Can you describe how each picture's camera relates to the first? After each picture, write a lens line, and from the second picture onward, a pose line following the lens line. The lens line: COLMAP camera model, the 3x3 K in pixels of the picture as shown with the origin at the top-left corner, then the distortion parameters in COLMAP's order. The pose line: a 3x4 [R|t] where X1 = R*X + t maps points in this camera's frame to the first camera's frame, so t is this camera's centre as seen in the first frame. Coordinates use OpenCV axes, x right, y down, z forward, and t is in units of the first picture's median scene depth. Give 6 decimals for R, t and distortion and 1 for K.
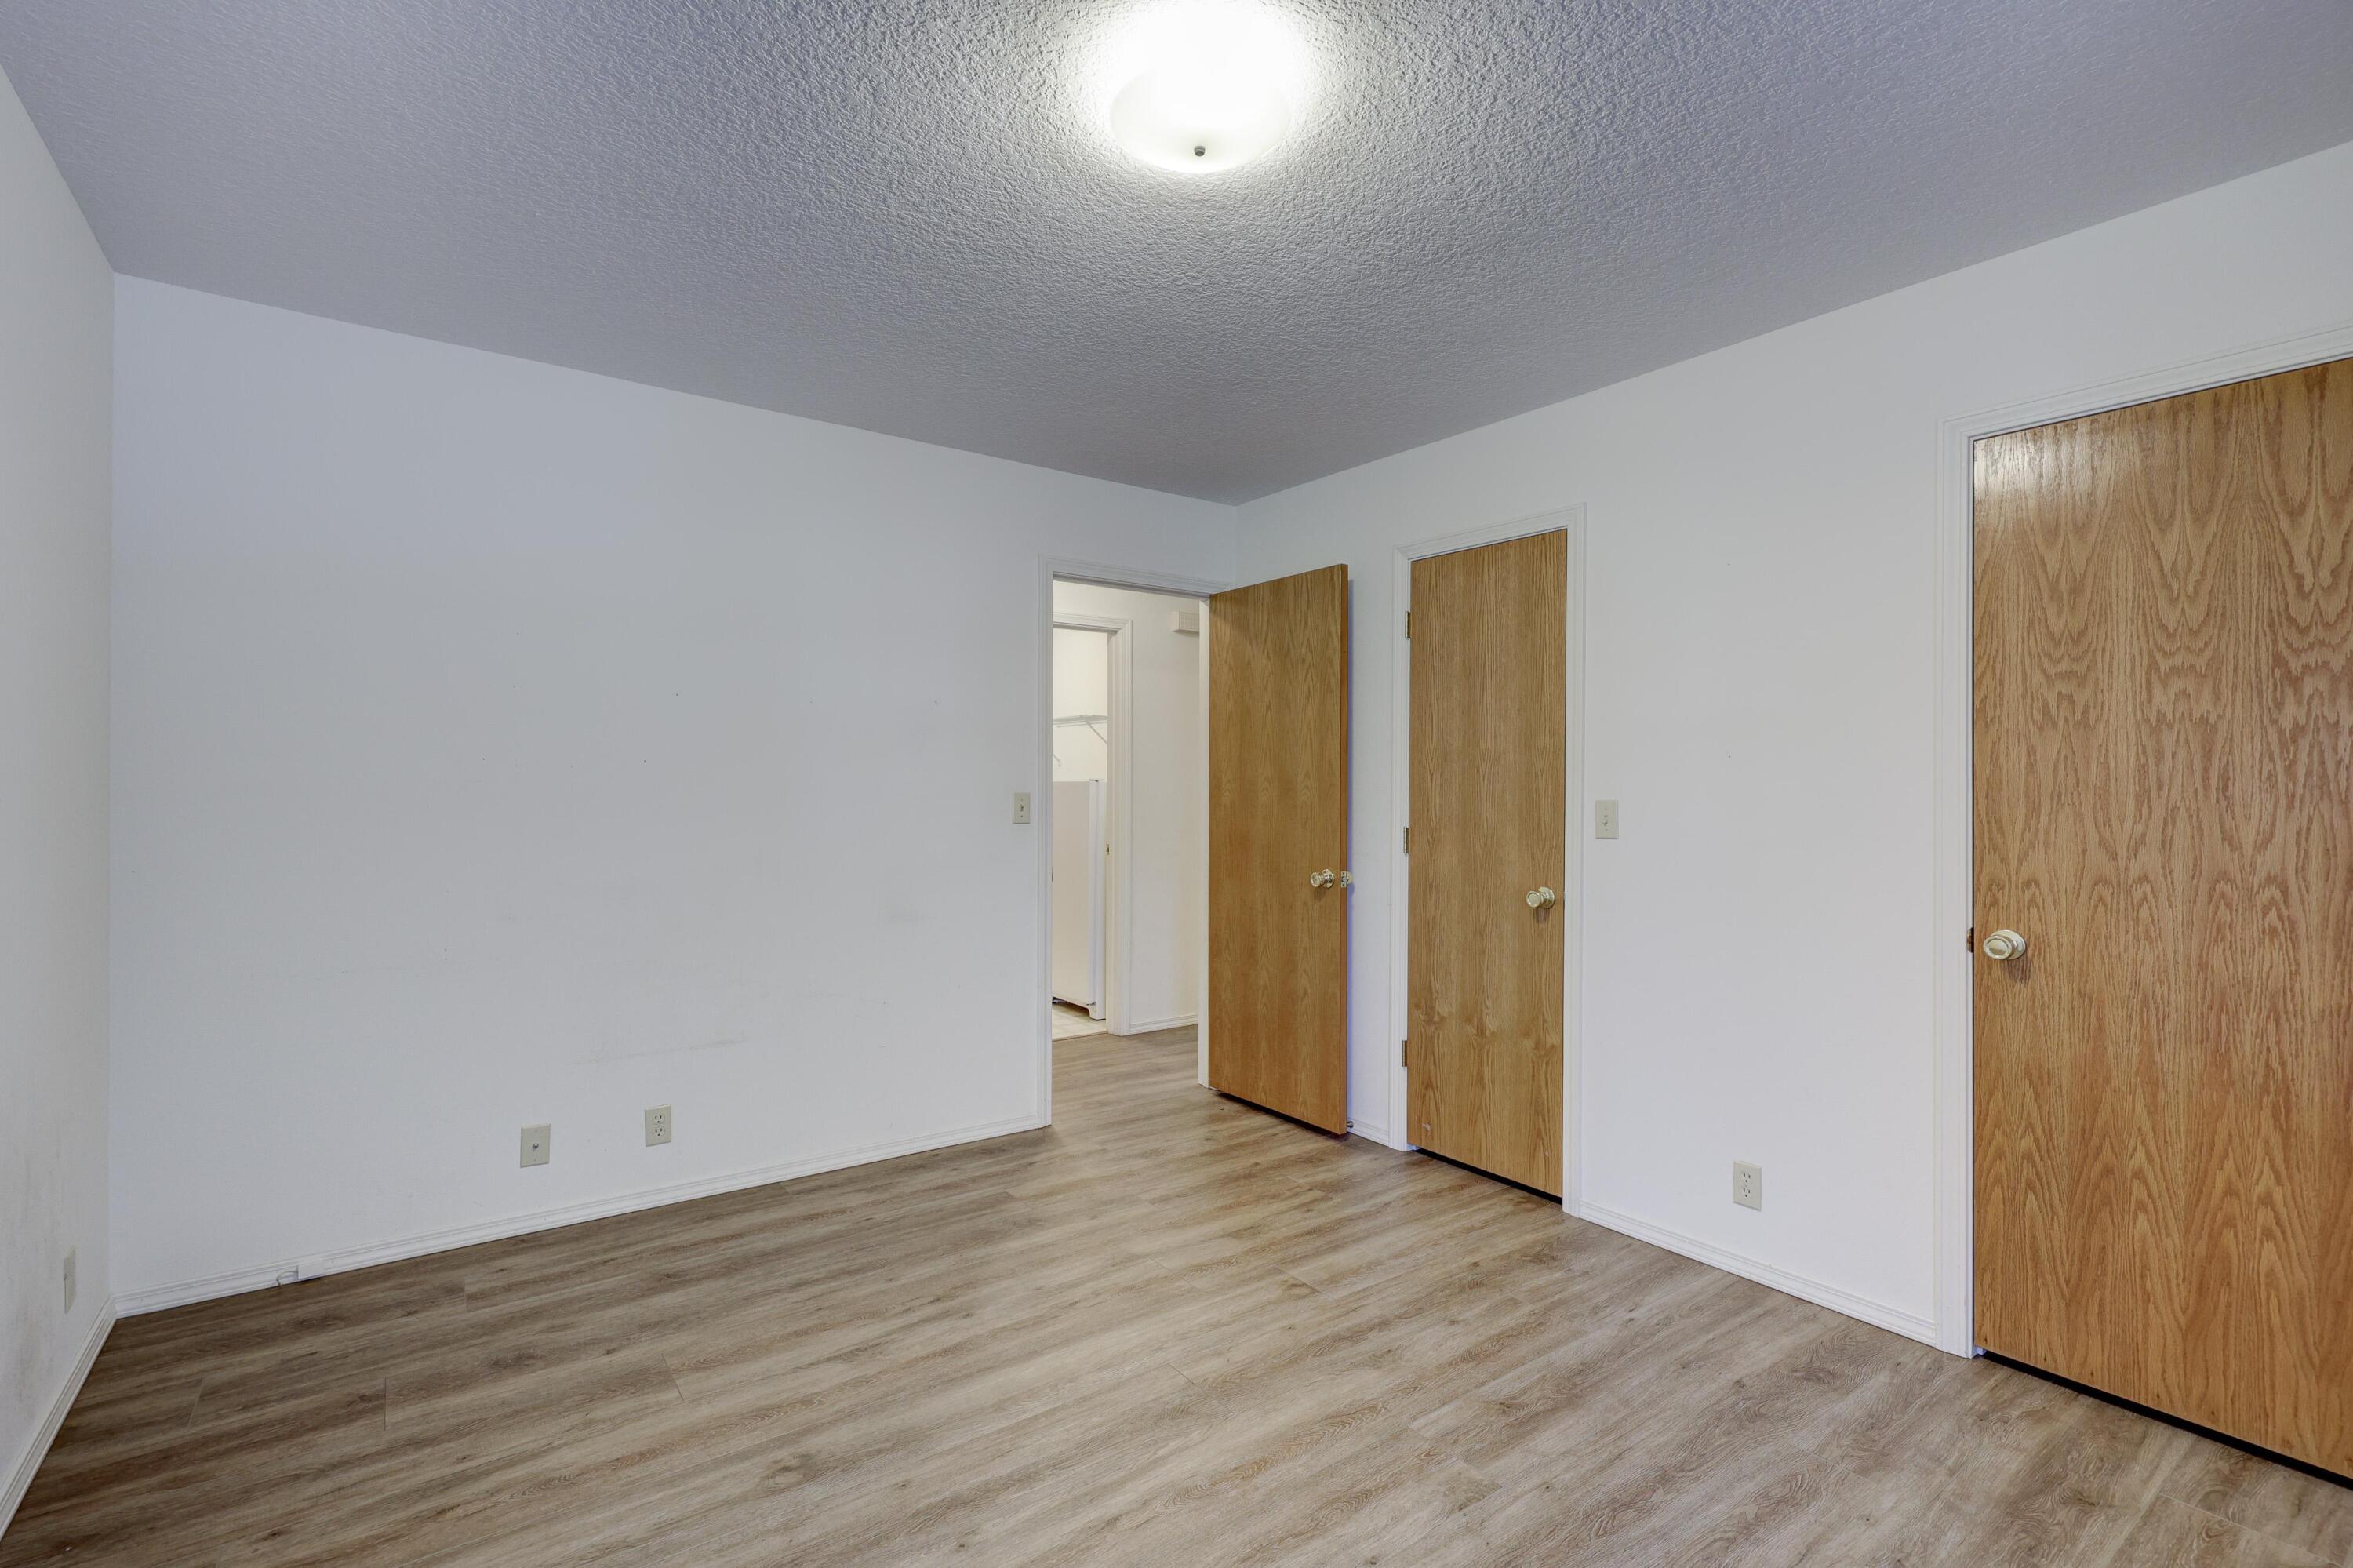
lens RADIAL K [[1089.3, 0, 1137.5], [0, 1089.3, 779.2], [0, 0, 1]] dist [-0.000311, -0.001114]
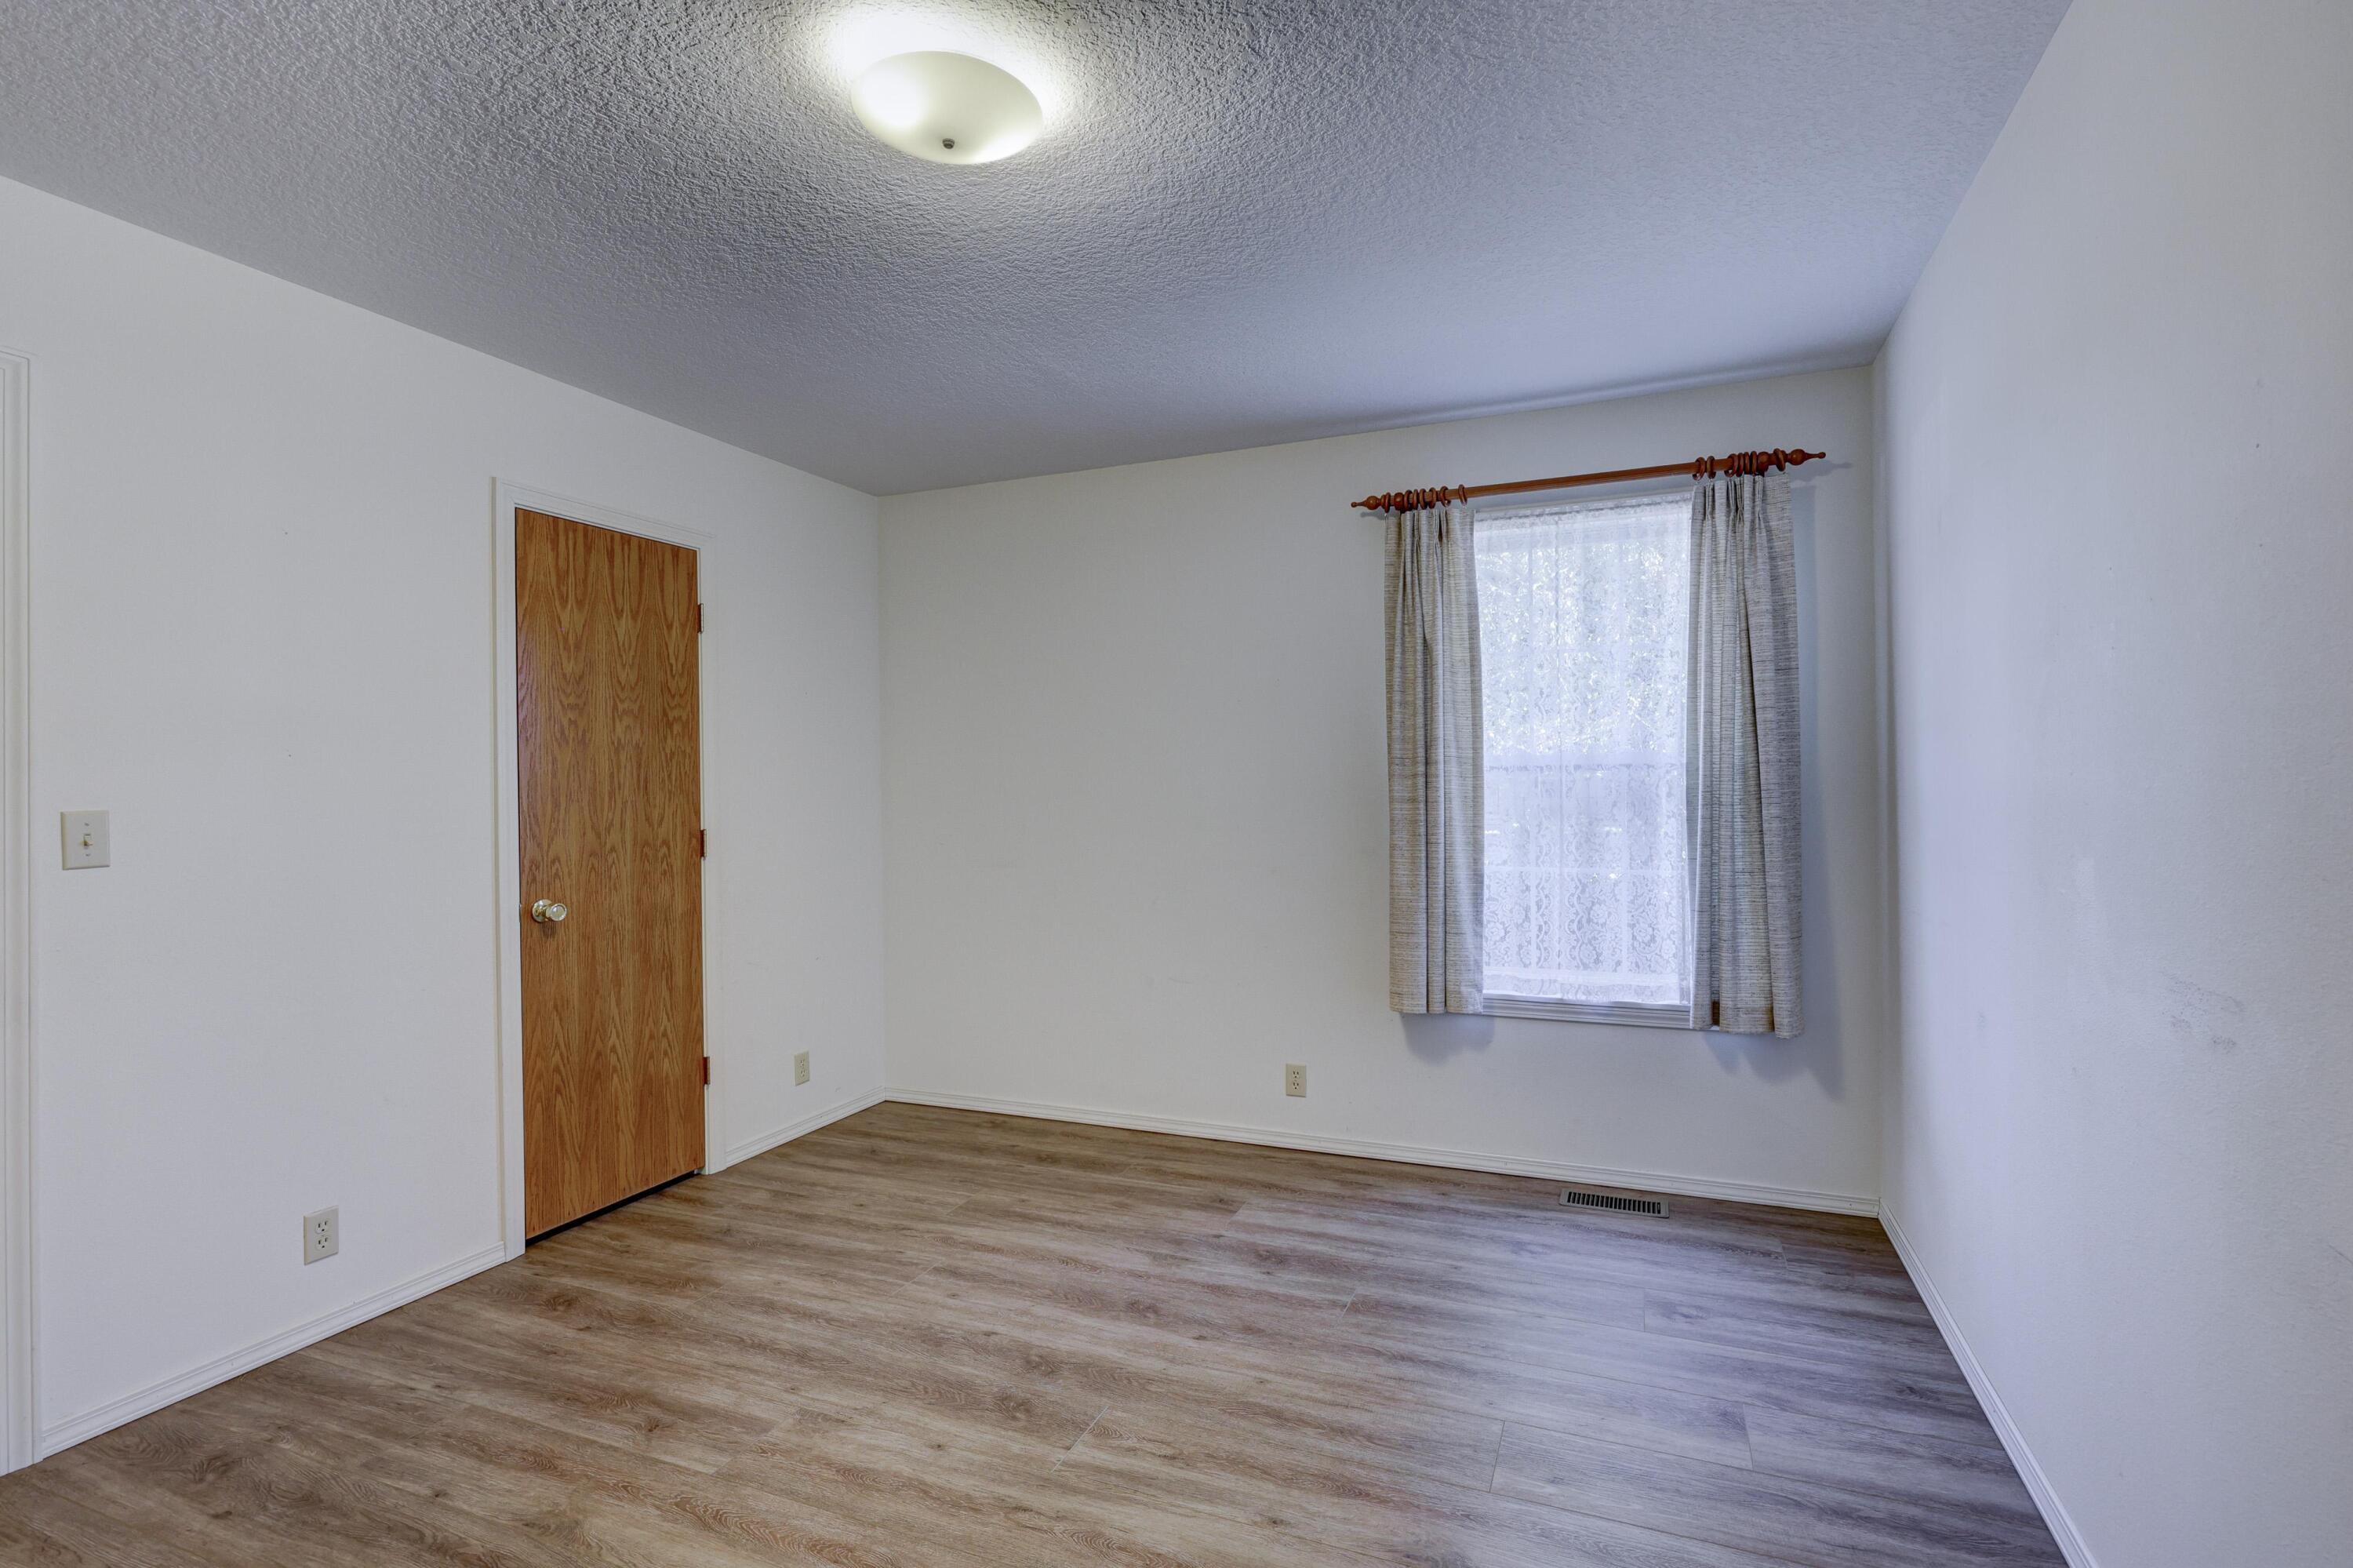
lens RADIAL K [[1089.3, 0, 1170.4], [0, 1089.3, 773.3], [0, 0, 1]] dist [-0.000311, -0.001114]
pose [[-0.540219, 0.012050, 0.841438, -0.742654], [0.003729, 0.999922, -0.011925, 0.008259], [-0.841516, -0.003305, -0.540222, 1.160454]]
